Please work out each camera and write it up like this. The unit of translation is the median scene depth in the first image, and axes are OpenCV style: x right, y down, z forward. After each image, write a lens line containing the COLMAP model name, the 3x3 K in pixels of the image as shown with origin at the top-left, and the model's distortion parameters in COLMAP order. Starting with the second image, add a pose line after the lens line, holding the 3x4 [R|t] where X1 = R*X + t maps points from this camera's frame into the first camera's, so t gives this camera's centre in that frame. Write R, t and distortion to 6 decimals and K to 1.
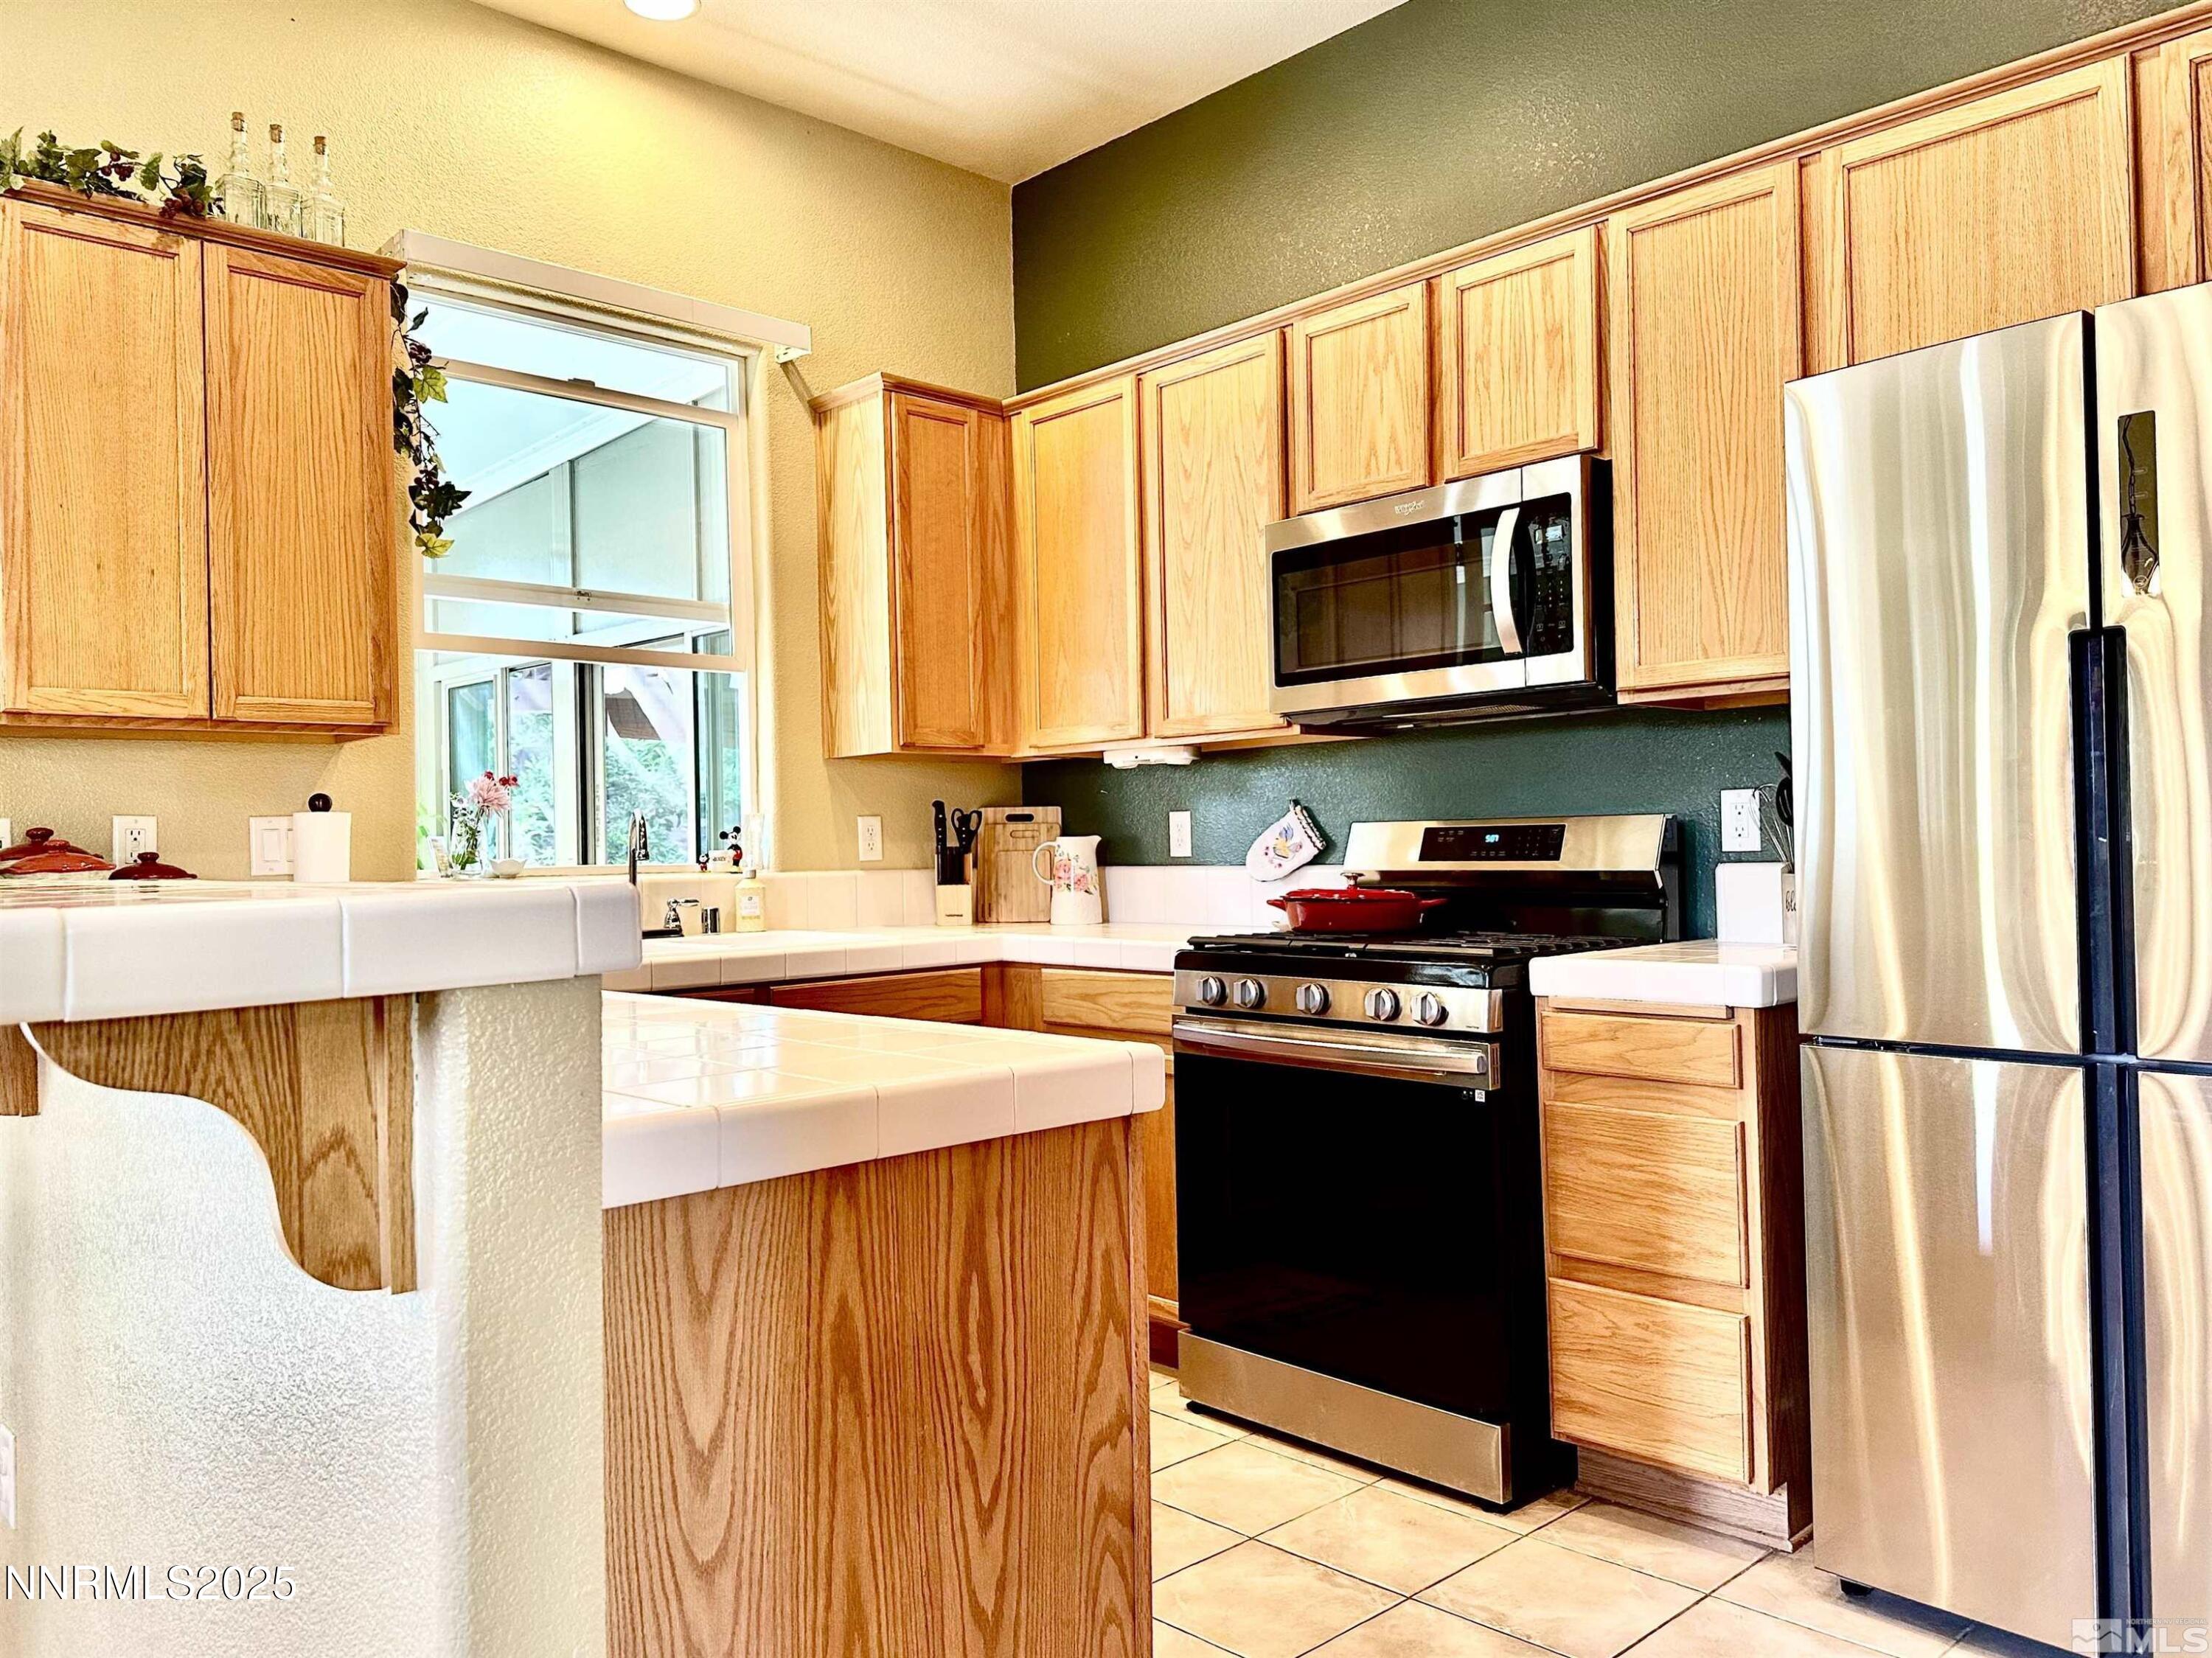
lens RADIAL K [[1587.8, 0, 1105.1], [0, 1587.8, 830.4], [0, 0, 1]] dist [-0.002401, -0.002749]
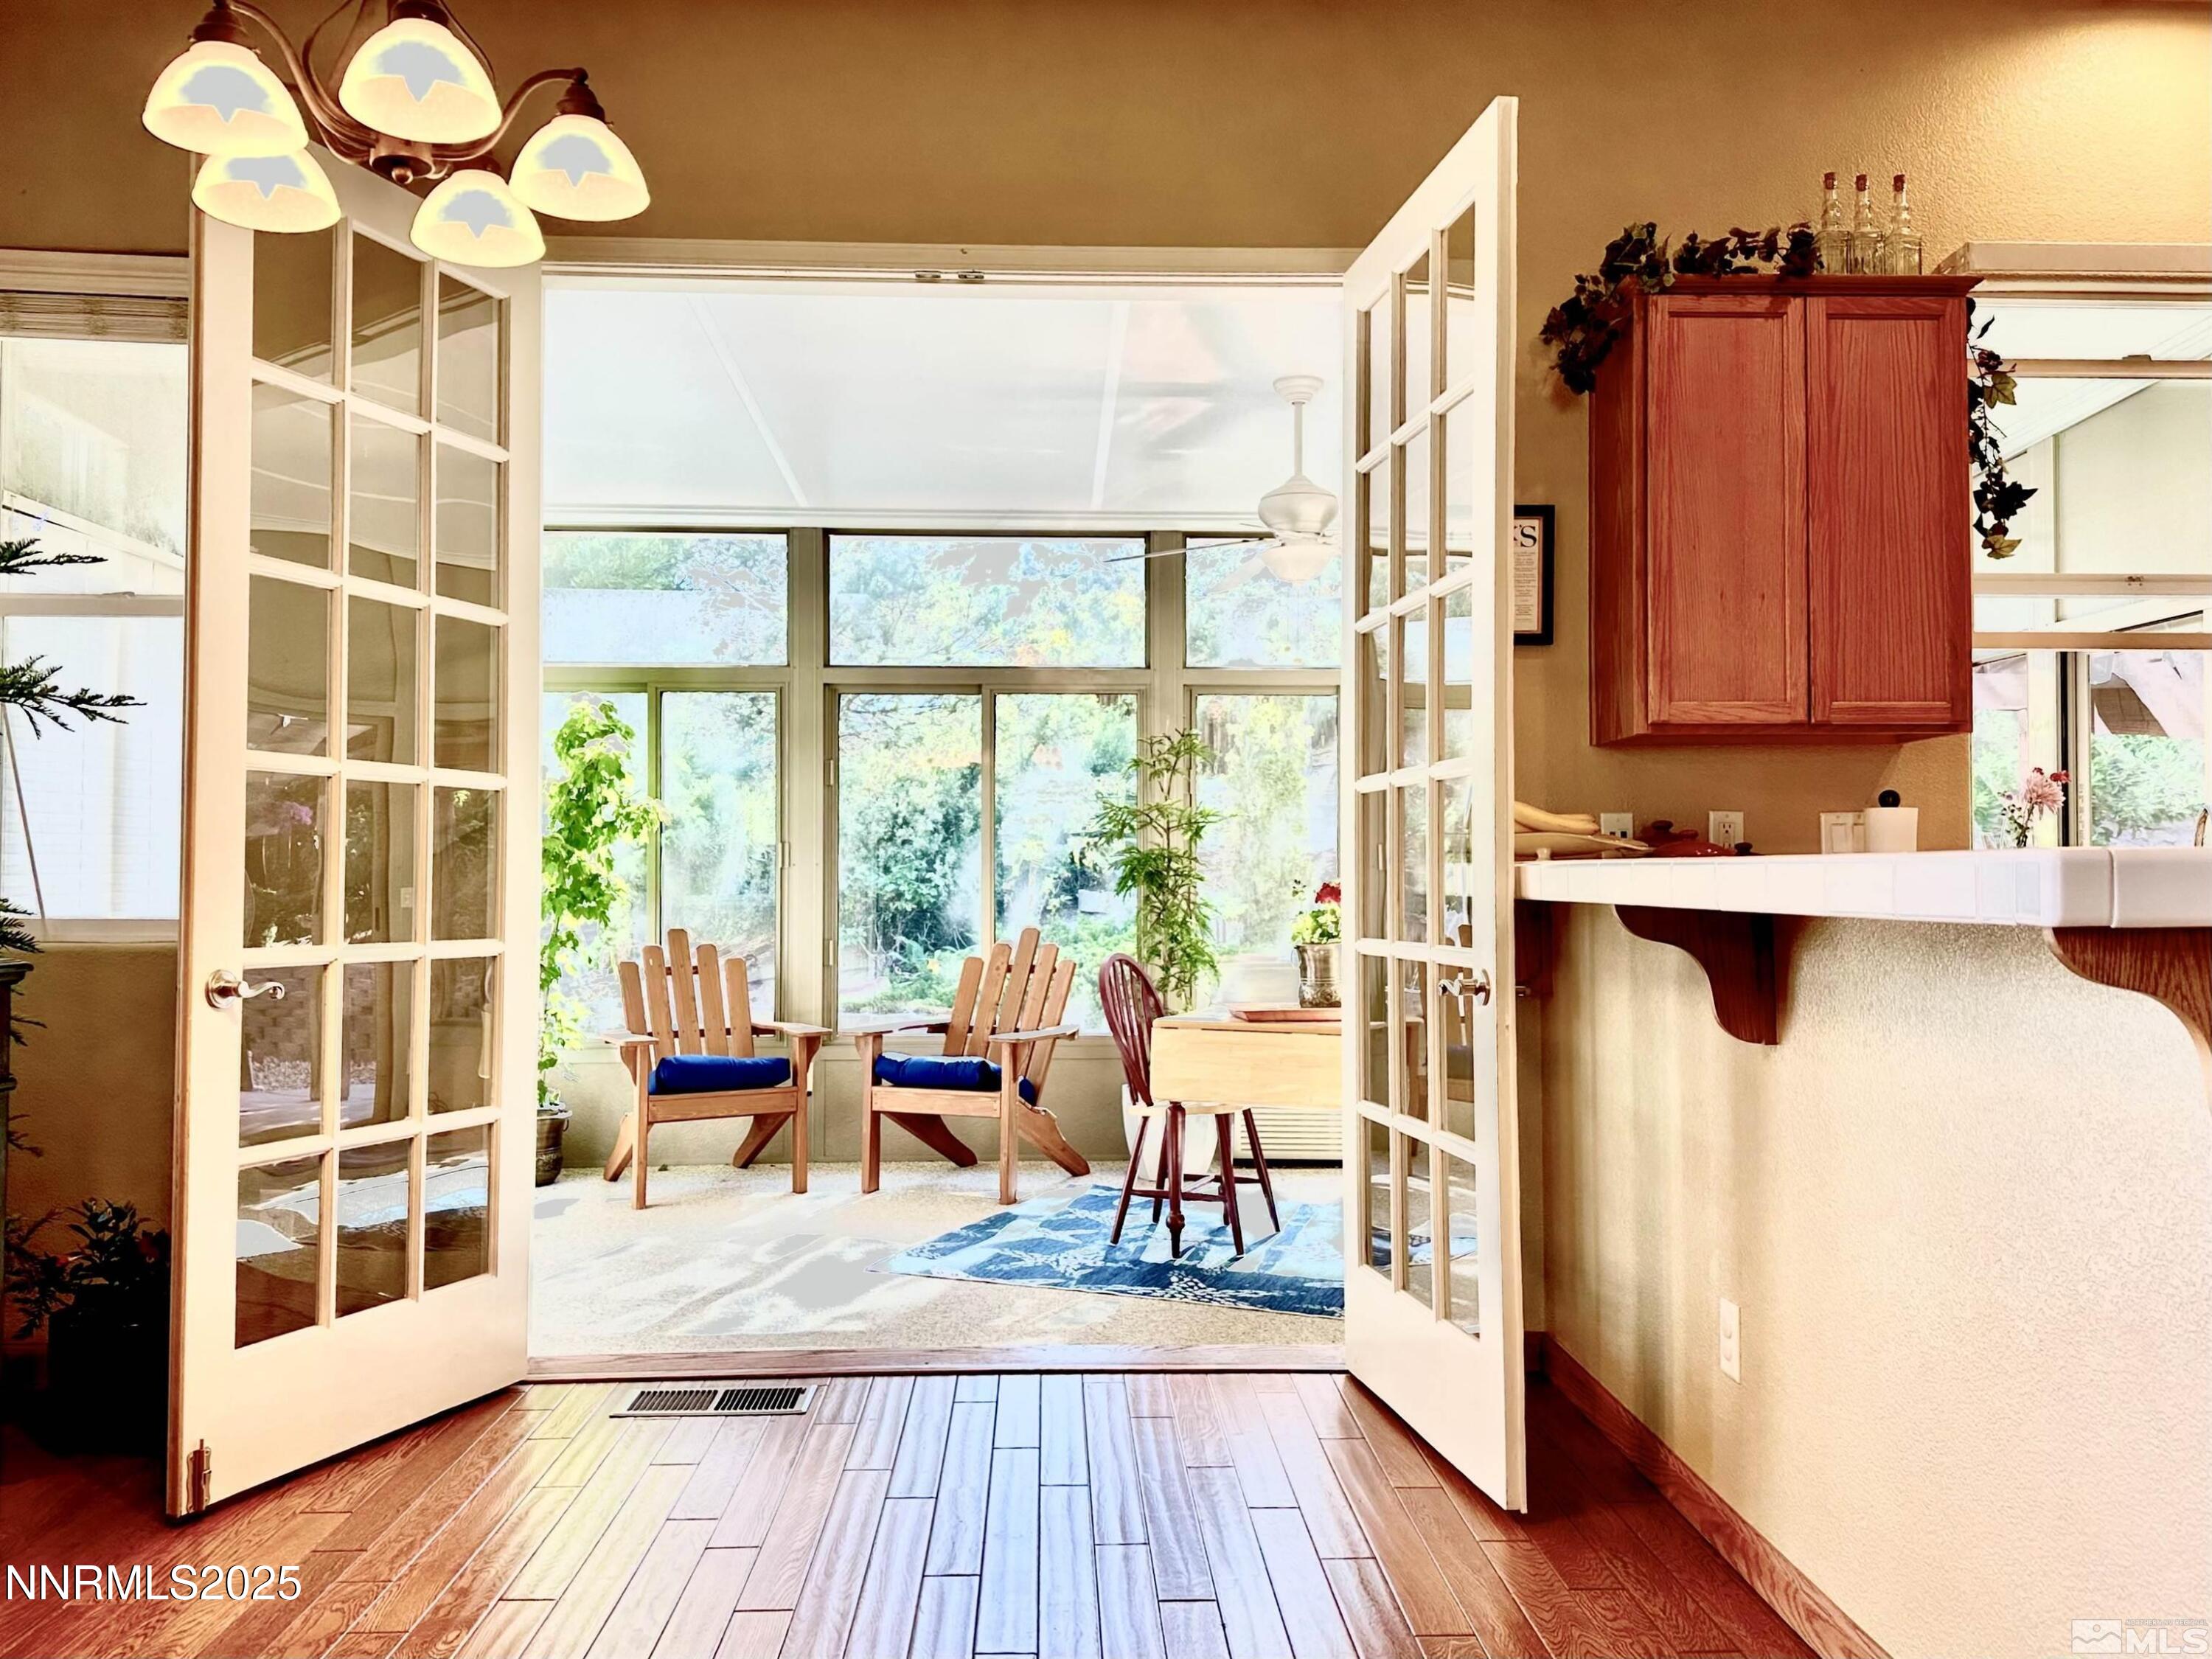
lens RADIAL K [[1803.2, 0, 1106.7], [0, 1803.2, 839.6], [0, 0, 1]] dist [0.008133, -0.006580]
pose [[0.748496, 0.005331, -0.663118, -0.086133], [-0.008892, 0.999958, -0.001997, 0.017648], [0.663080, 0.007391, 0.748512, -0.264891]]
